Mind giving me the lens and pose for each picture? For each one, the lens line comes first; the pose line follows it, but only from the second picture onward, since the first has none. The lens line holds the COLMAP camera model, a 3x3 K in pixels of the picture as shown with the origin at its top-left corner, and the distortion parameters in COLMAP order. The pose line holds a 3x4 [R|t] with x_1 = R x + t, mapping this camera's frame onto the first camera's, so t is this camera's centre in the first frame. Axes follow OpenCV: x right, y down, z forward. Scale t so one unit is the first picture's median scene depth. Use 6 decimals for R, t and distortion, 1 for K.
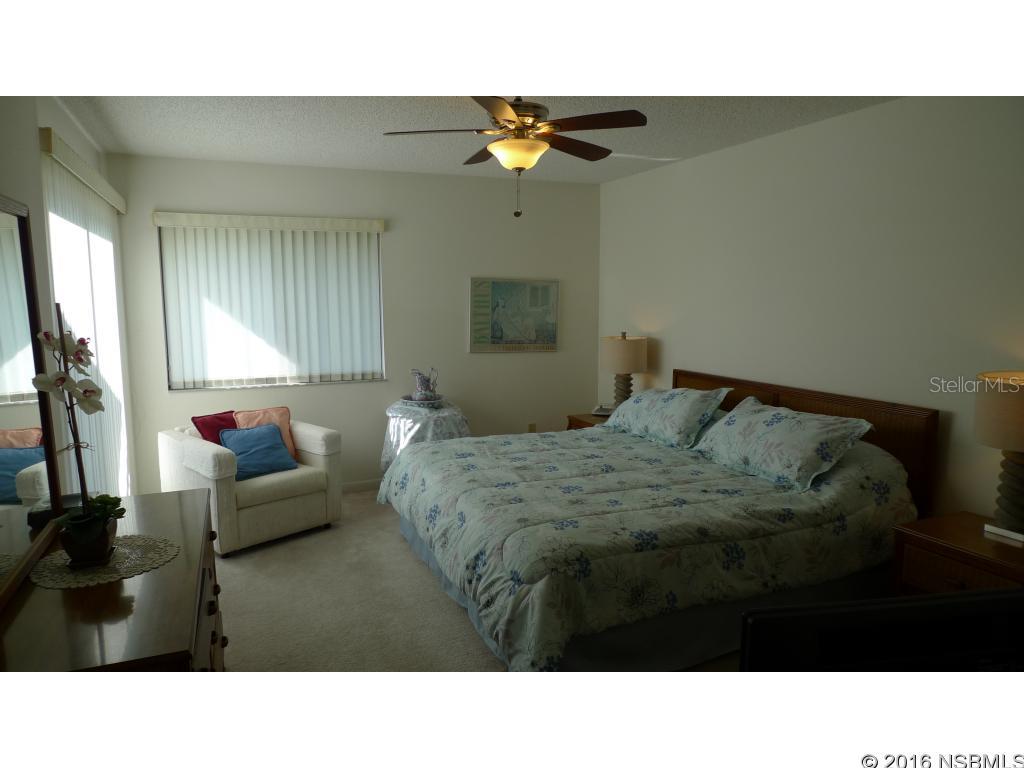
lens RADIAL K [[672.8, 0, 512.0], [0, 672.8, 384.0], [0, 0, 1]] dist [-0.037259, -0.003582]
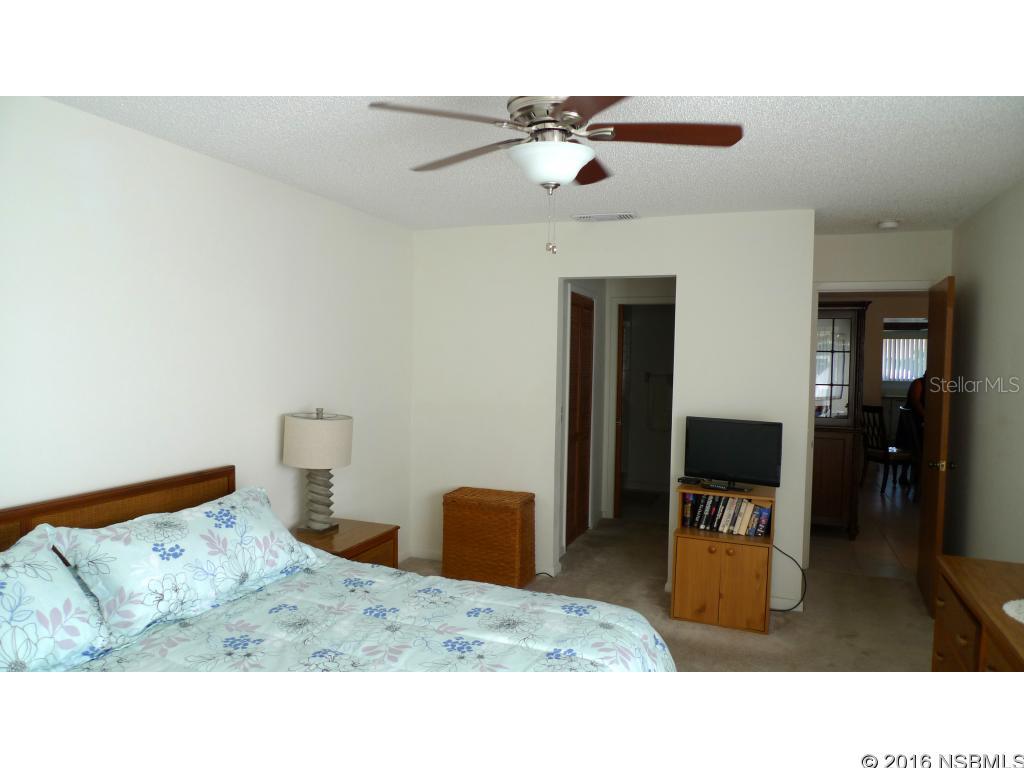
lens RADIAL K [[672.8, 0, 512.0], [0, 672.8, 384.0], [0, 0, 1]] dist [-0.037259, -0.003582]
pose [[-0.713290, -0.039931, 0.699730, -0.230425], [0.073798, 0.988547, 0.131640, -0.107408], [-0.696973, 0.145536, -0.702174, 0.774130]]
